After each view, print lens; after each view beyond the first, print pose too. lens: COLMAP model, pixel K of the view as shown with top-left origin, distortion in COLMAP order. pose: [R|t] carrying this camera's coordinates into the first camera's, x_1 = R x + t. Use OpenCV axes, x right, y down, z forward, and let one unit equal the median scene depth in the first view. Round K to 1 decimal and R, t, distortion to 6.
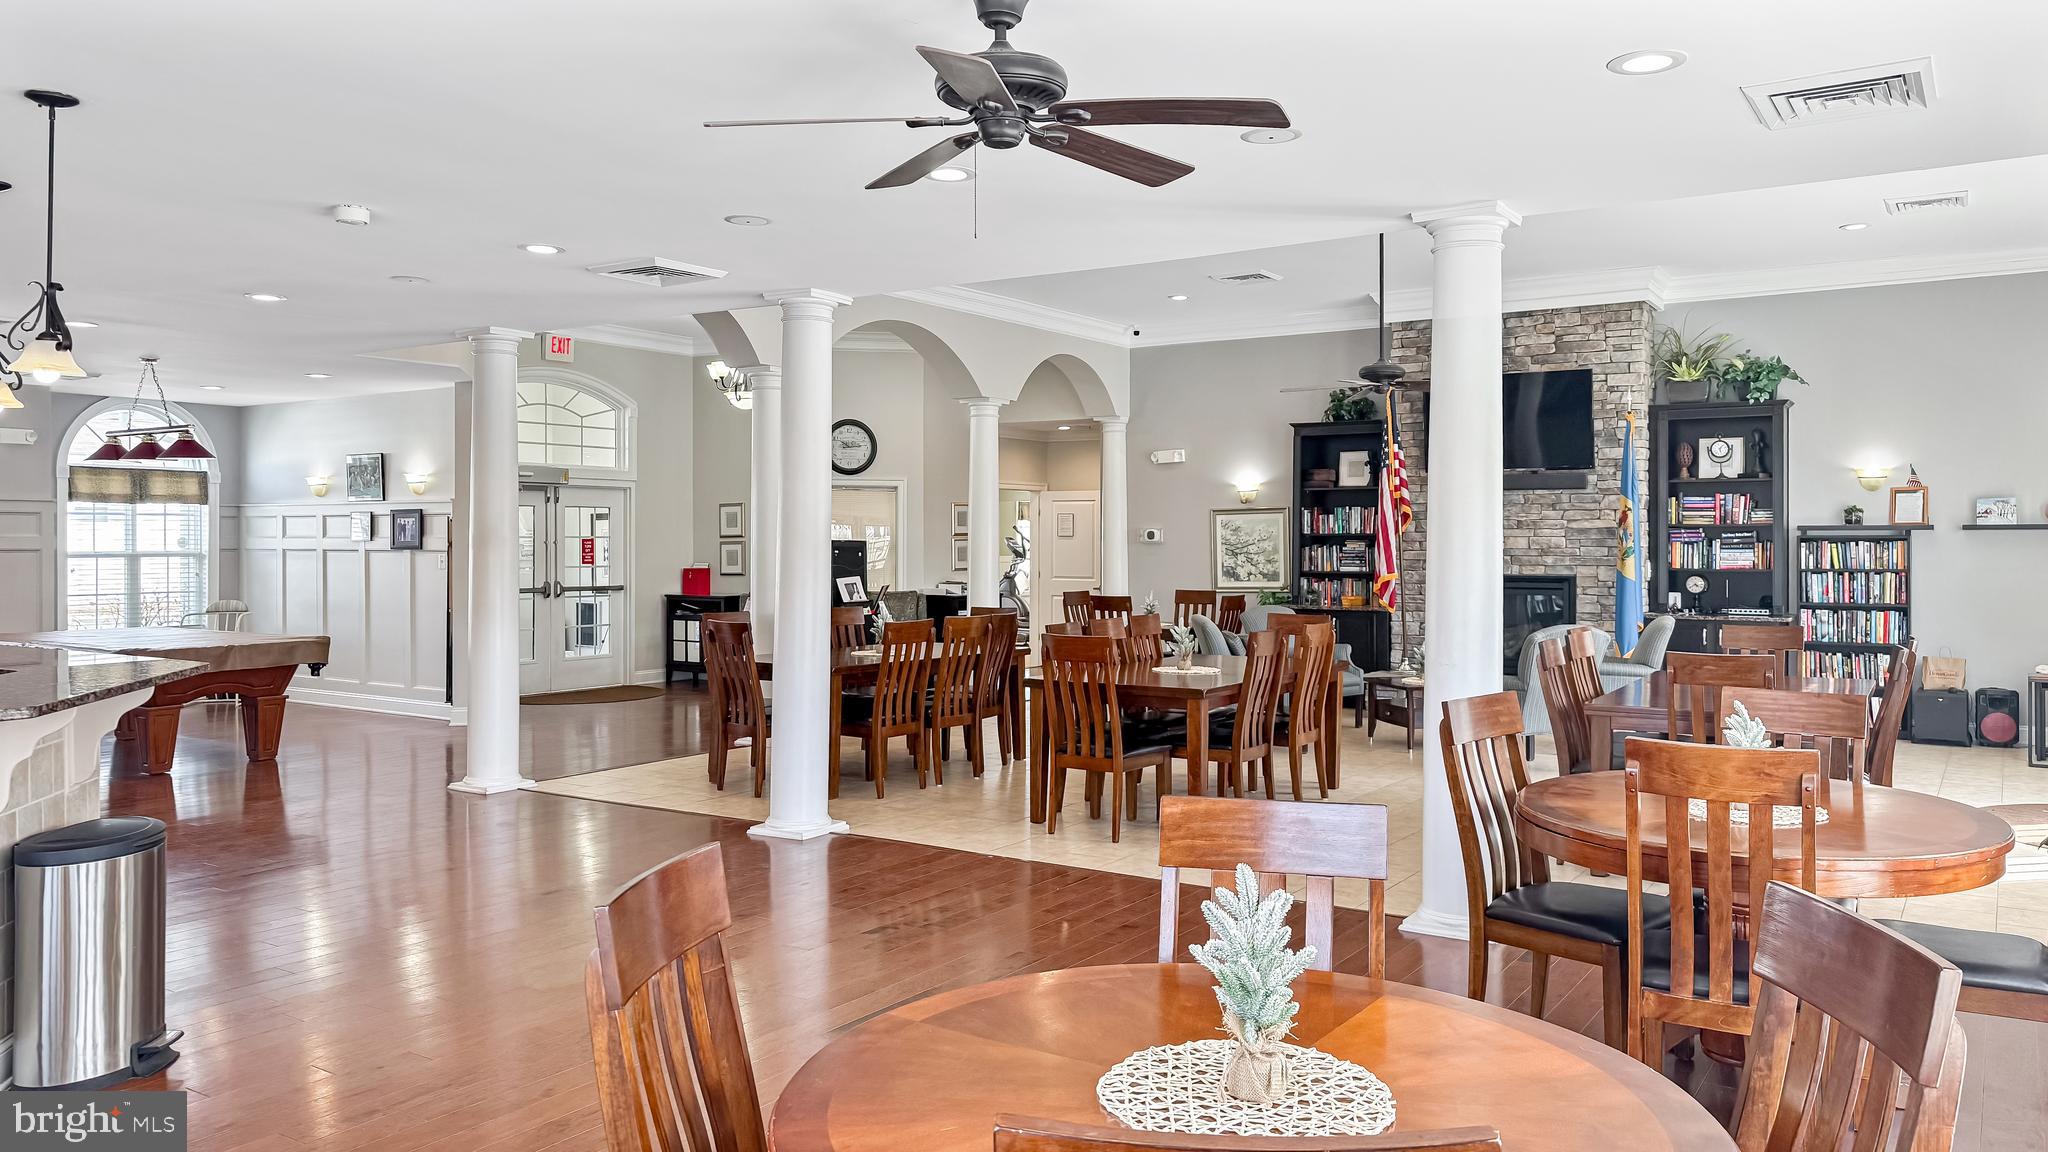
lens RADIAL K [[1468.5, 0, 1029.8], [0, 1468.5, 578.5], [0, 0, 1]] dist [0.006084, 0.000083]
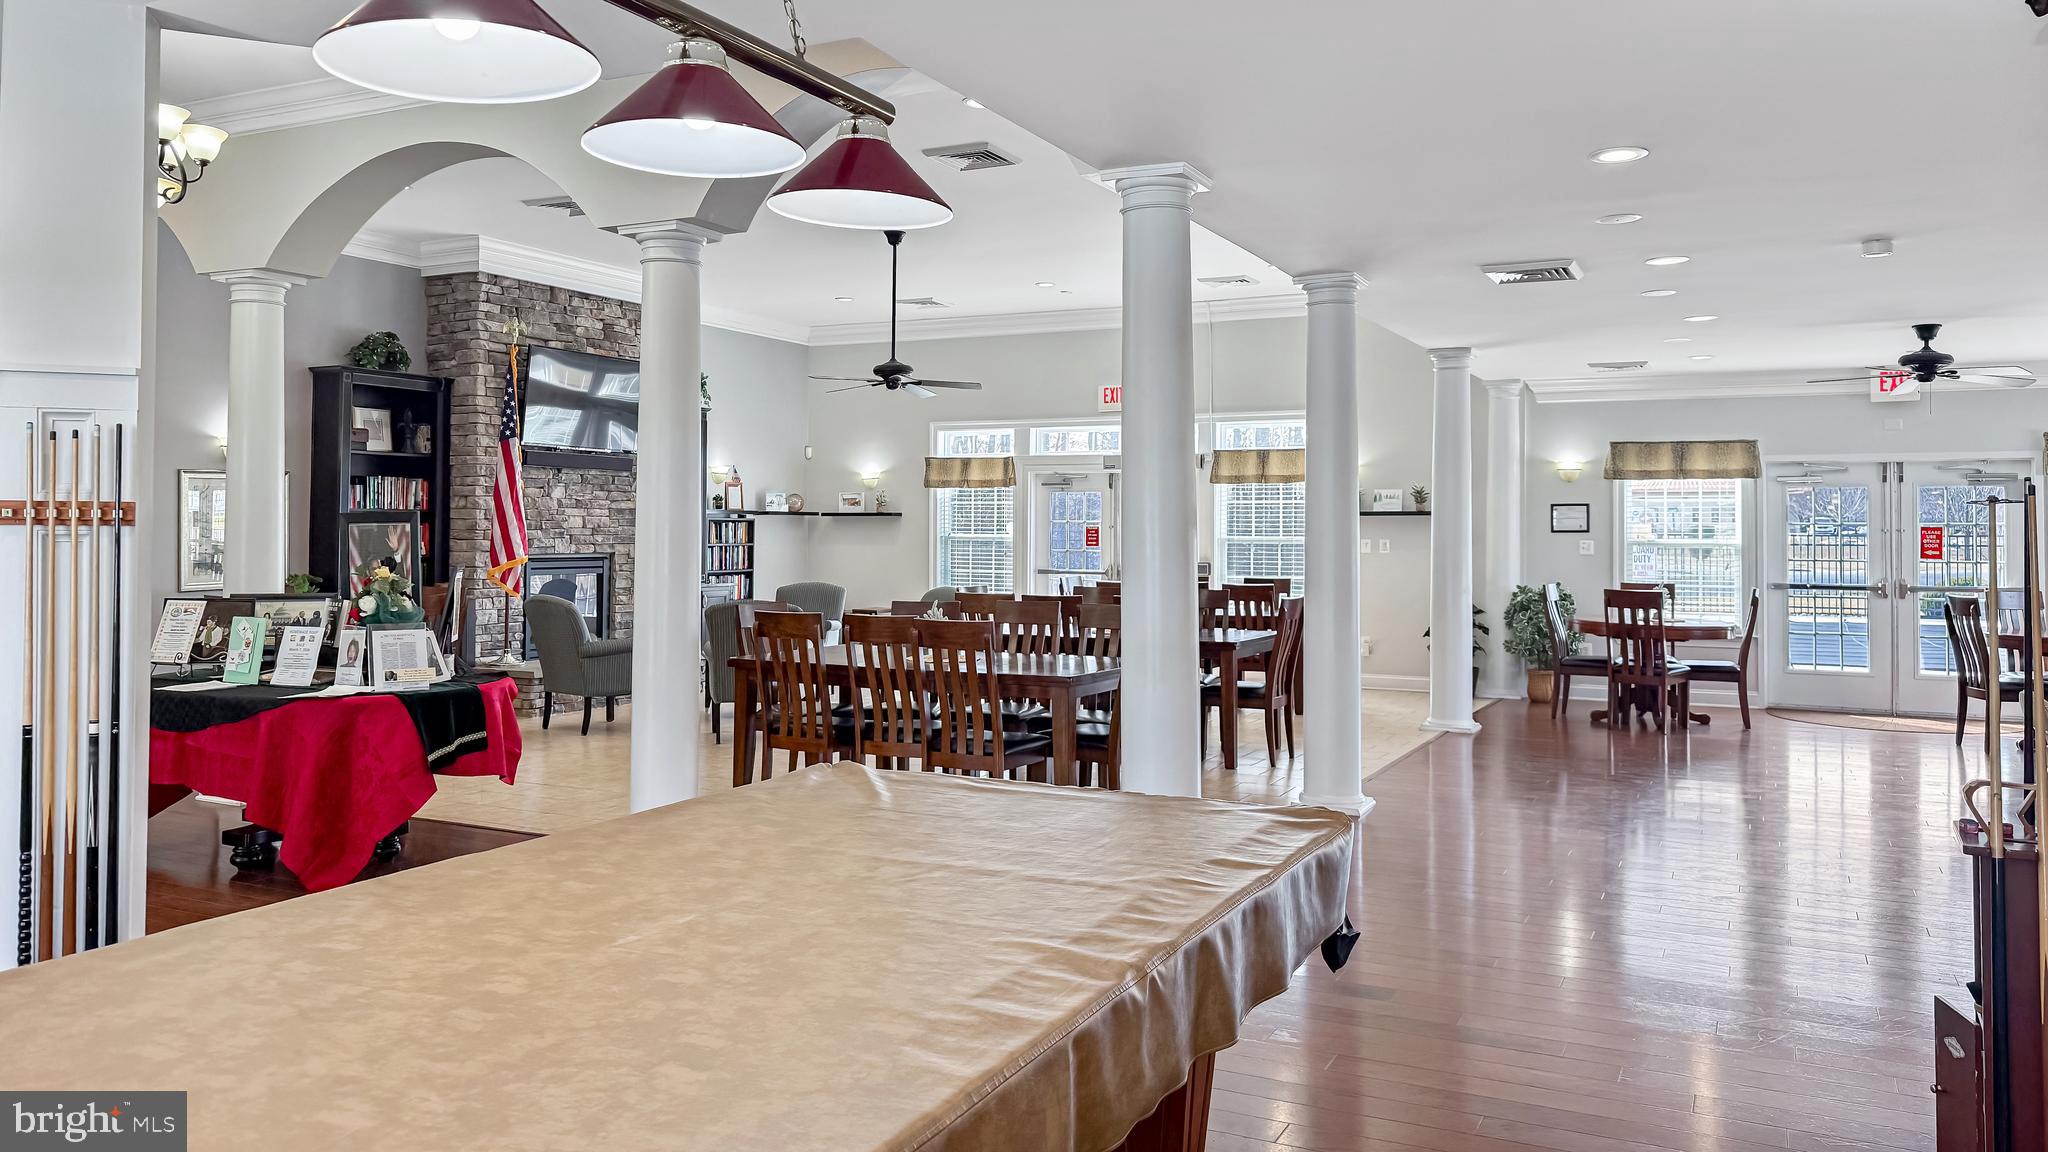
lens RADIAL K [[1468.5, 0, 1029.8], [0, 1468.5, 578.5], [0, 0, 1]] dist [0.006084, 0.000083]
pose [[-0.115391, -0.033419, 0.992758, -0.693687], [0.017831, 0.999203, 0.035708, -0.015625], [-0.993160, 0.021822, -0.114703, 0.794918]]
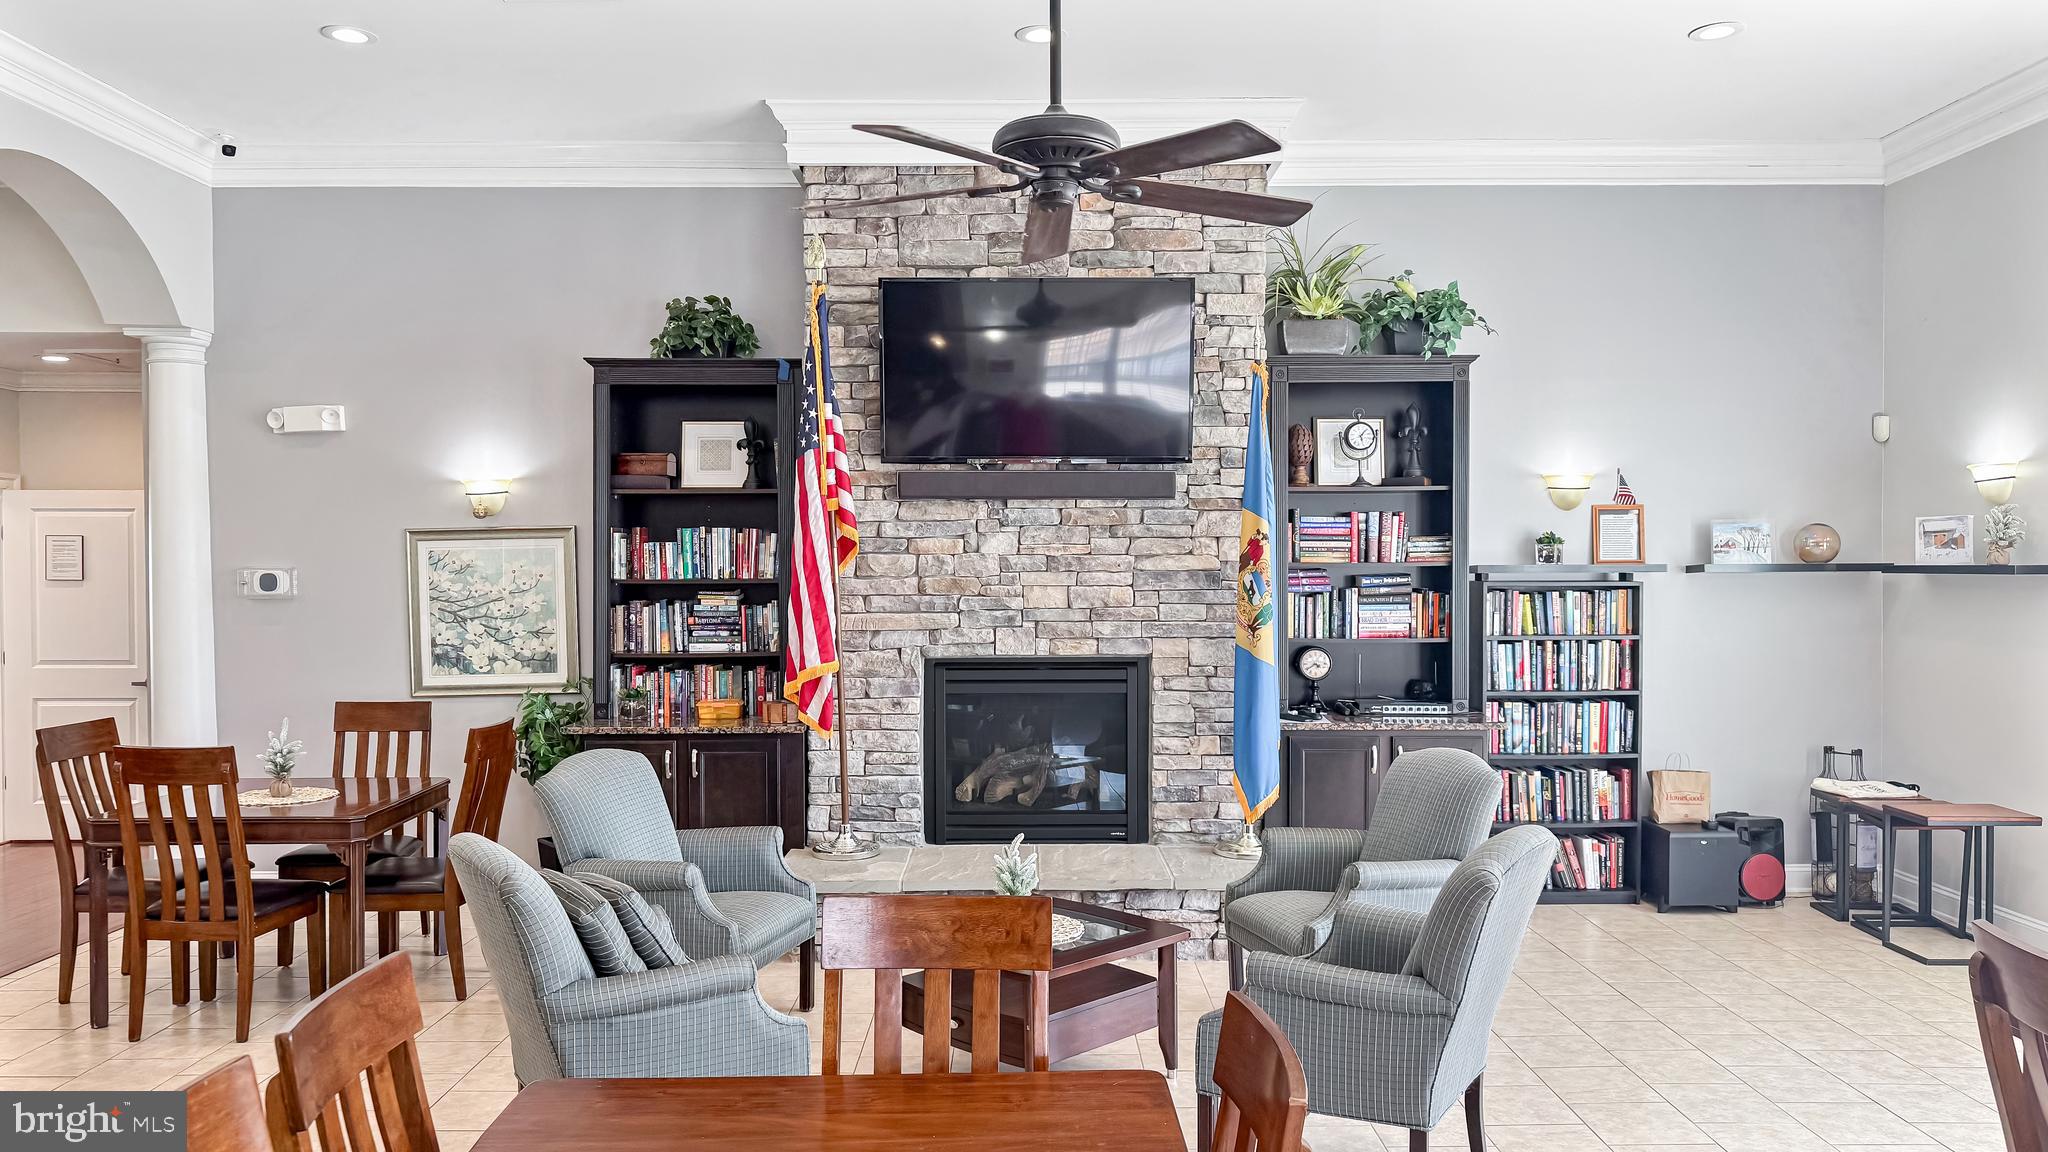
lens RADIAL K [[1468.5, 0, 1029.8], [0, 1468.5, 578.5], [0, 0, 1]] dist [0.006084, 0.000083]
pose [[0.832613, -0.008817, 0.553785, 0.028054], [0.017250, 0.999801, -0.010017, -0.025447], [-0.553587, 0.017893, 0.832599, 0.546677]]
